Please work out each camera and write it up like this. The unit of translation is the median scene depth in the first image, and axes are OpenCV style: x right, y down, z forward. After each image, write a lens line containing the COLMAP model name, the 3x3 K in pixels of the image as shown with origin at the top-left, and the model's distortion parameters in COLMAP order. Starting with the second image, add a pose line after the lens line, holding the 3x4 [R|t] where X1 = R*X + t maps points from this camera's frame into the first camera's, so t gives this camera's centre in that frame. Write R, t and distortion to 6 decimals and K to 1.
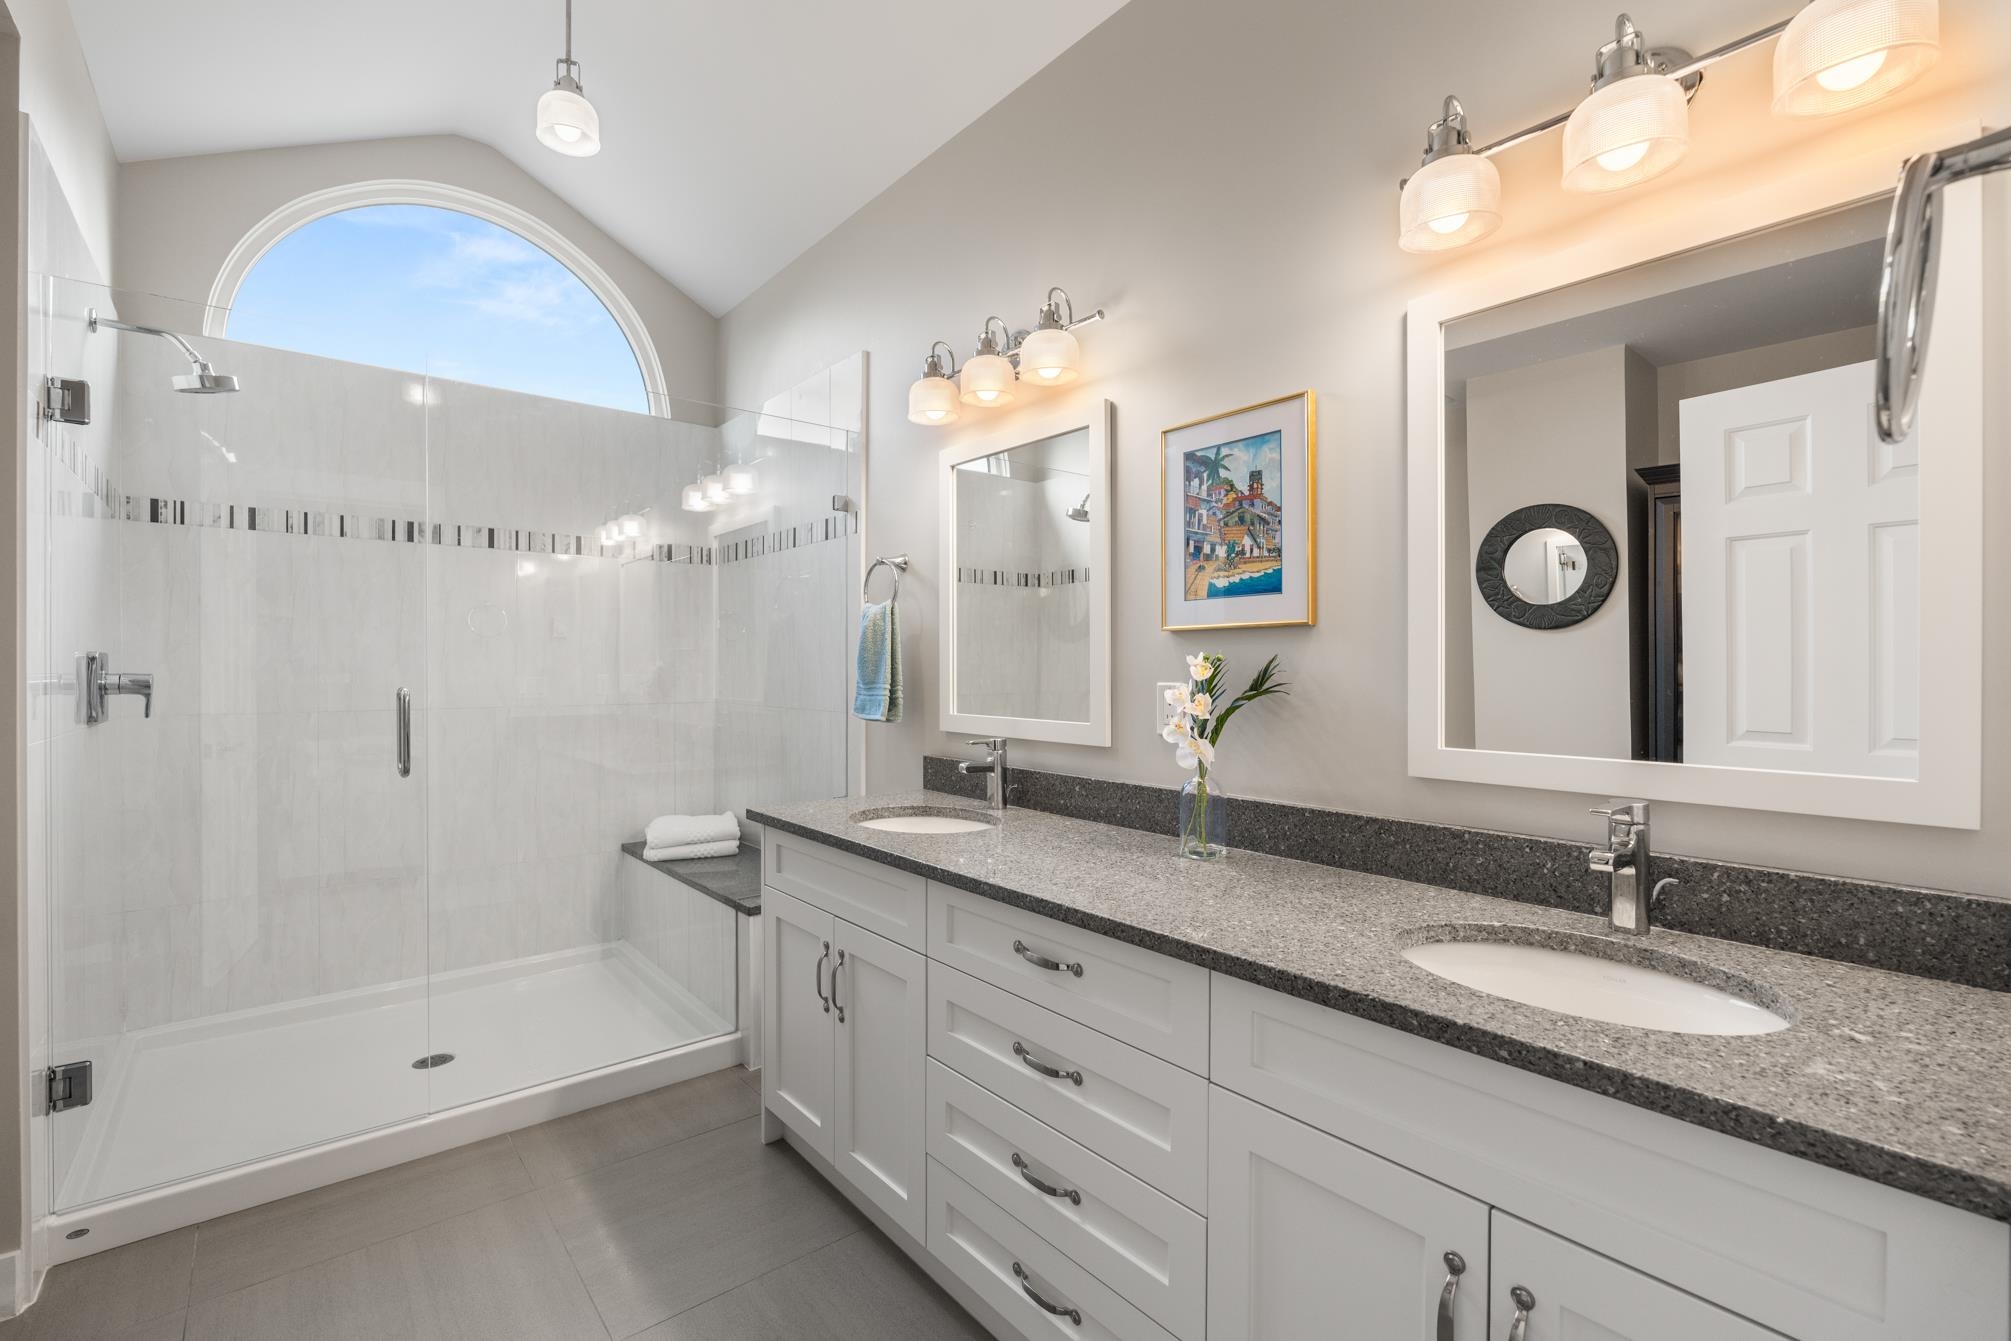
lens RADIAL K [[876.2, 0, 1011.3], [0, 876.2, 674.0], [0, 0, 1]] dist [-0.014295, 0.002557]
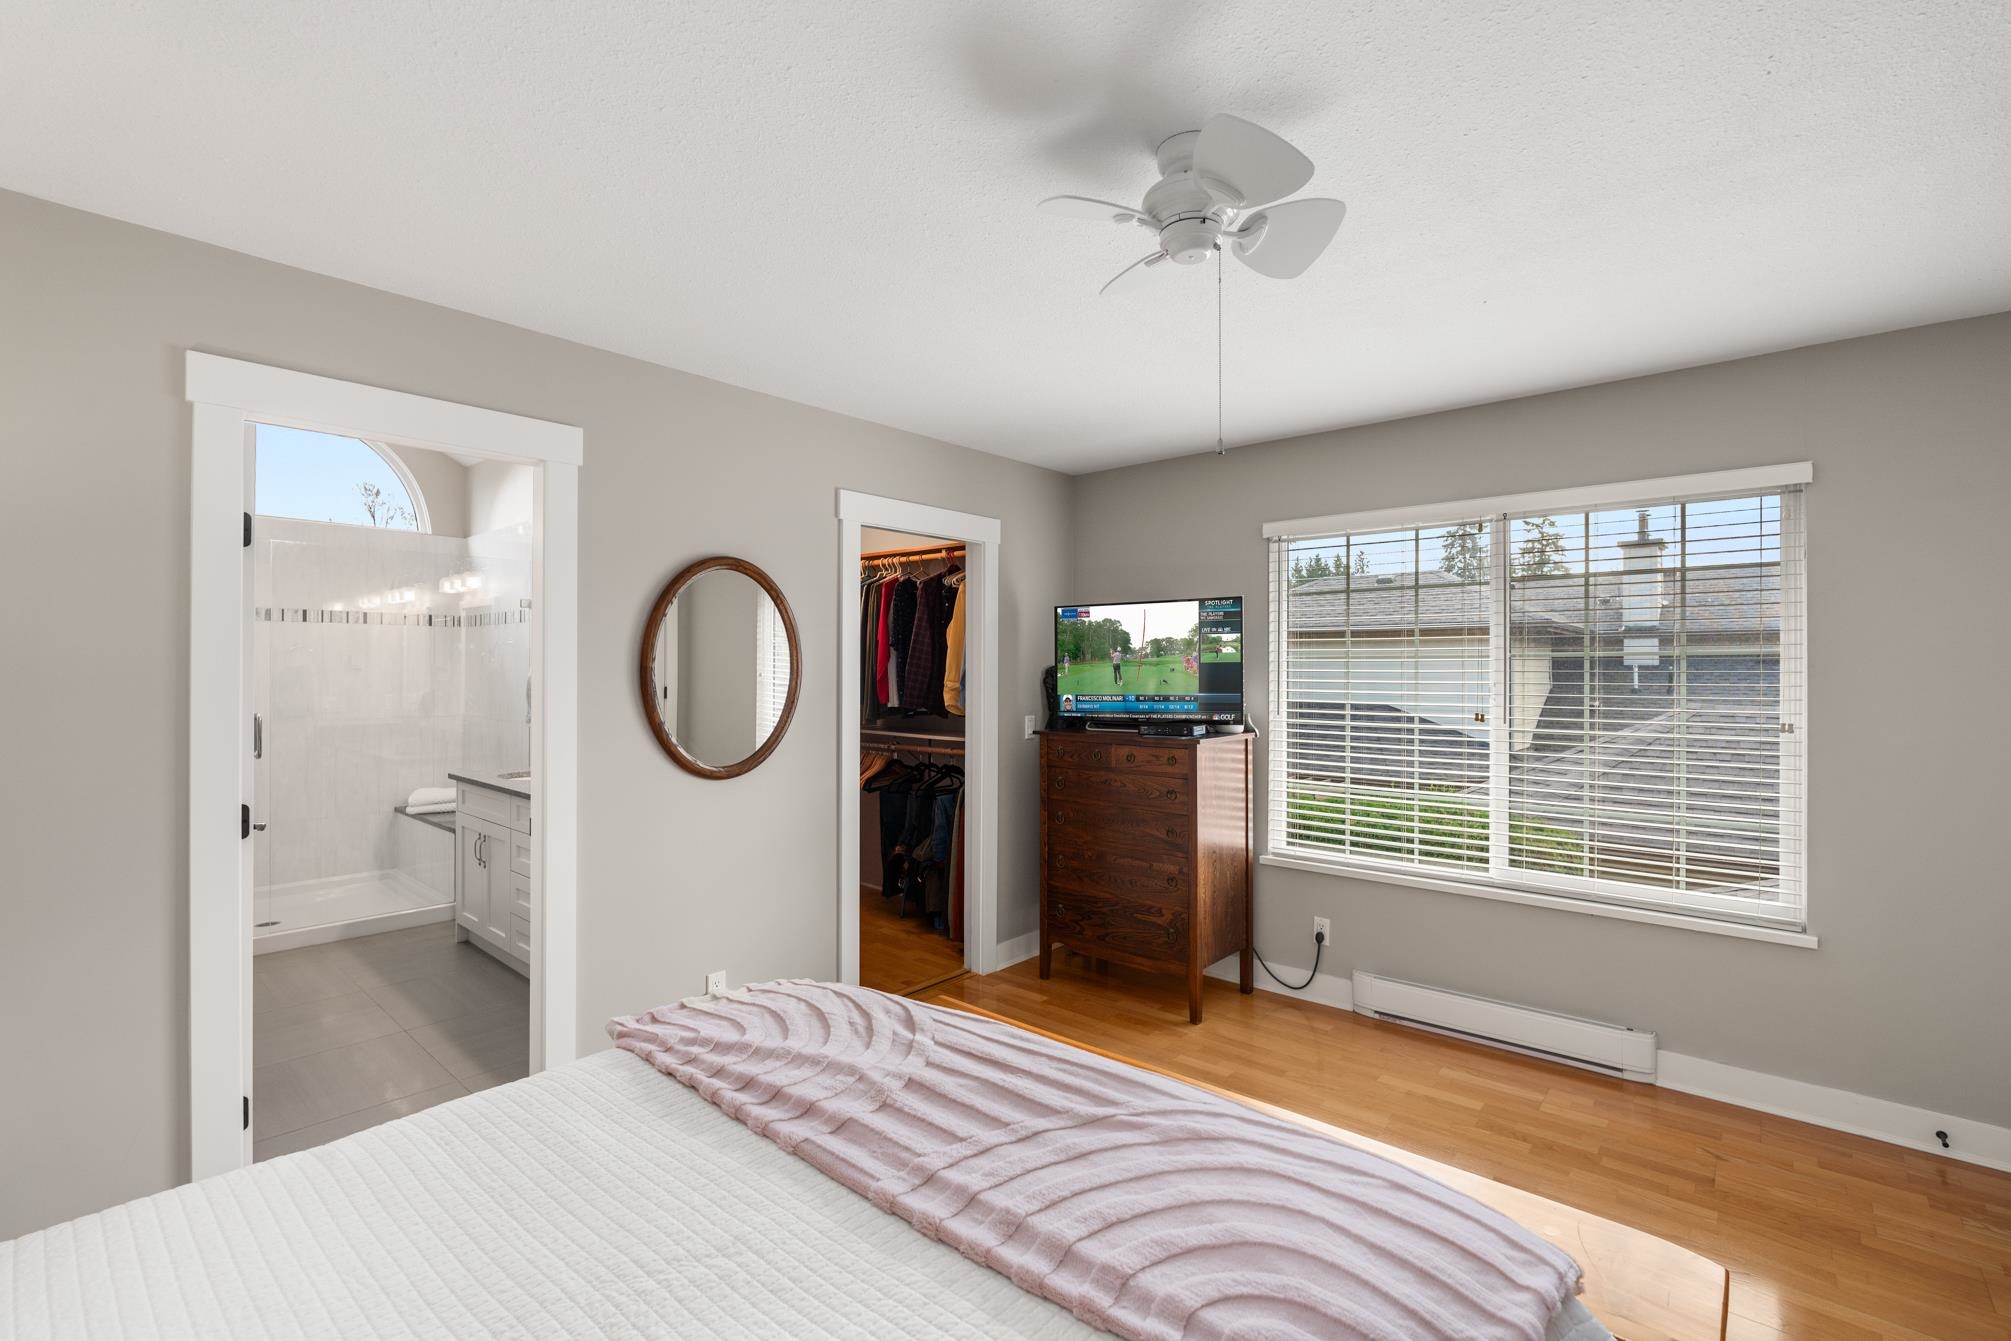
lens RADIAL K [[876.2, 0, 1002.4], [0, 876.2, 671.4], [0, 0, 1]] dist [-0.014295, 0.002557]
pose [[0.989012, 0.002489, 0.147817, 0.409632], [-0.001541, 0.999978, -0.006528, -0.042057], [-0.147830, 0.006228, 0.988993, -0.721674]]
